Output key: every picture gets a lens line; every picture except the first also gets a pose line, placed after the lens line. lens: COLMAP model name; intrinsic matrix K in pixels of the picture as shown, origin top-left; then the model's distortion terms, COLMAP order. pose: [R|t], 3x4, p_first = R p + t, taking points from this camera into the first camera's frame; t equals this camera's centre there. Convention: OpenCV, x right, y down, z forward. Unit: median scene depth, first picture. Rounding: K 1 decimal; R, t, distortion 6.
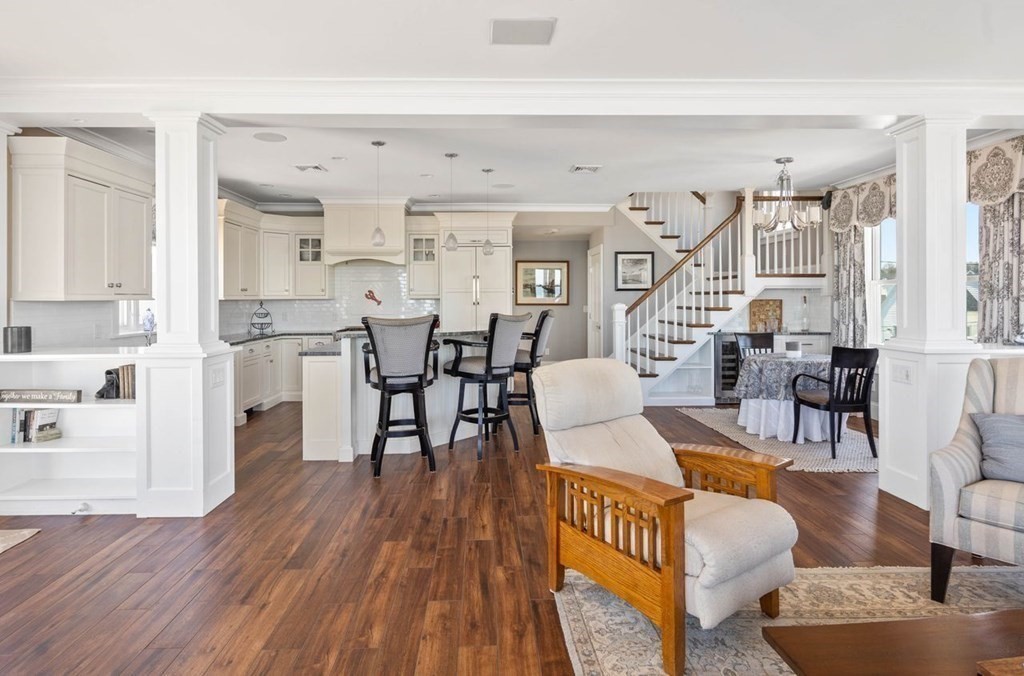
lens RADIAL K [[543.2, 0, 496.0], [0, 543.2, 301.7], [0, 0, 1]] dist [0.001925, 0.000315]
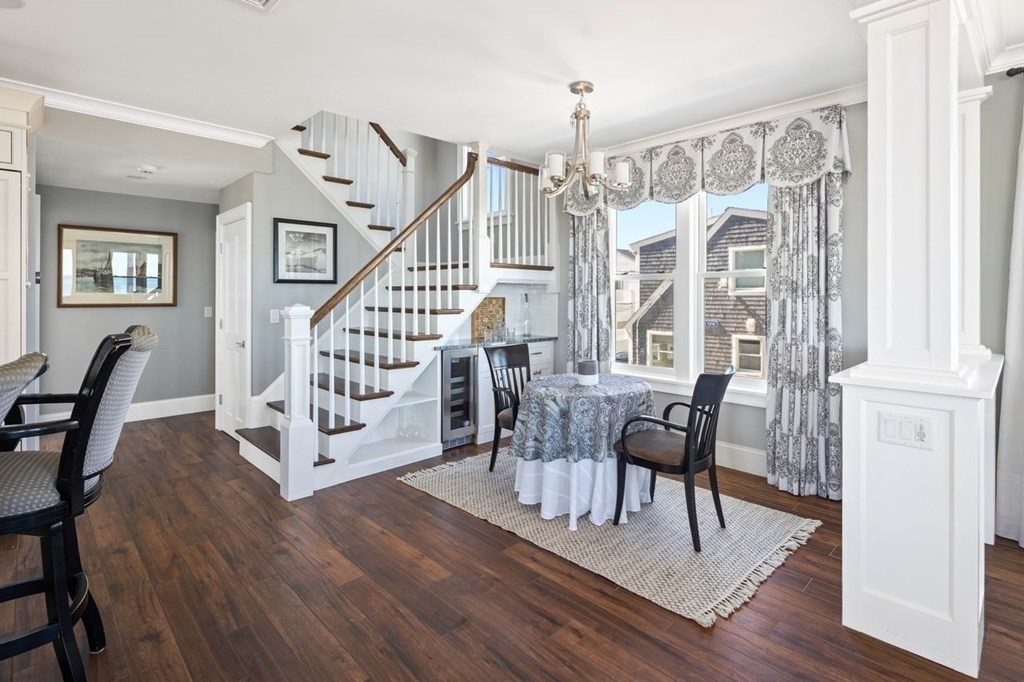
lens RADIAL K [[494.9, 0, 515.3], [0, 494.9, 294.4], [0, 0, 1]] dist [0.000455, -0.000596]
pose [[0.731900, 0.003632, 0.681402, 0.062201], [0.000968, 0.999979, -0.006369, -0.005100], [-0.681411, 0.005321, 0.731881, 0.615951]]
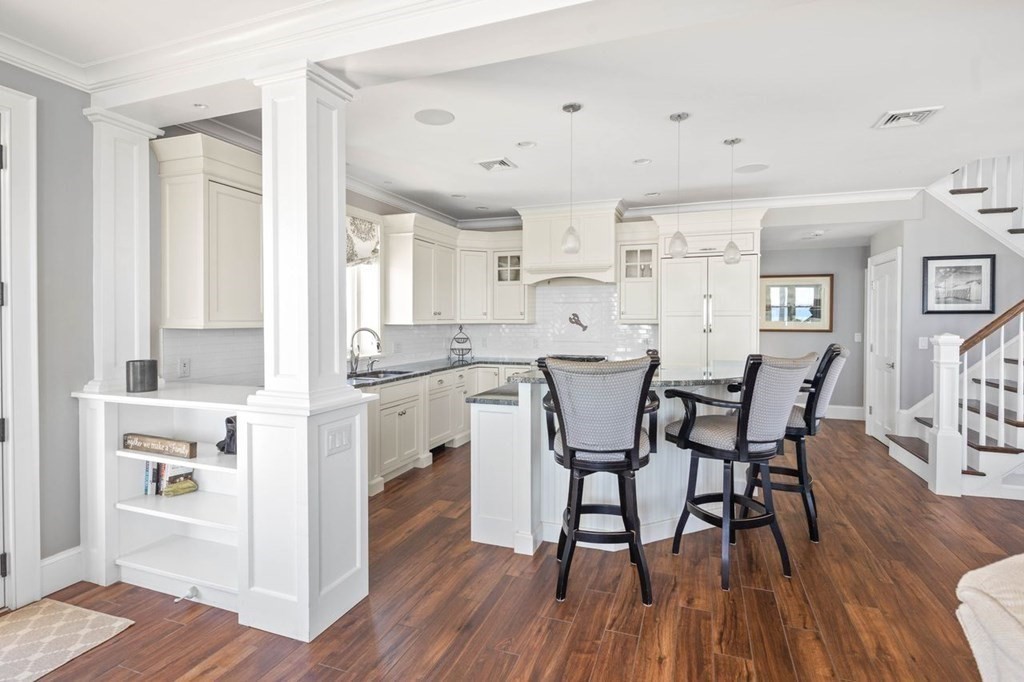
lens RADIAL K [[507.6, 0, 513.8], [0, 507.6, 325.8], [0, 0, 1]] dist [0.000682, -0.000933]
pose [[0.929955, 0.008318, -0.367579, -0.037091], [-0.005389, 0.999945, 0.008992, -0.011625], [0.367634, -0.006382, 0.929949, 0.314583]]
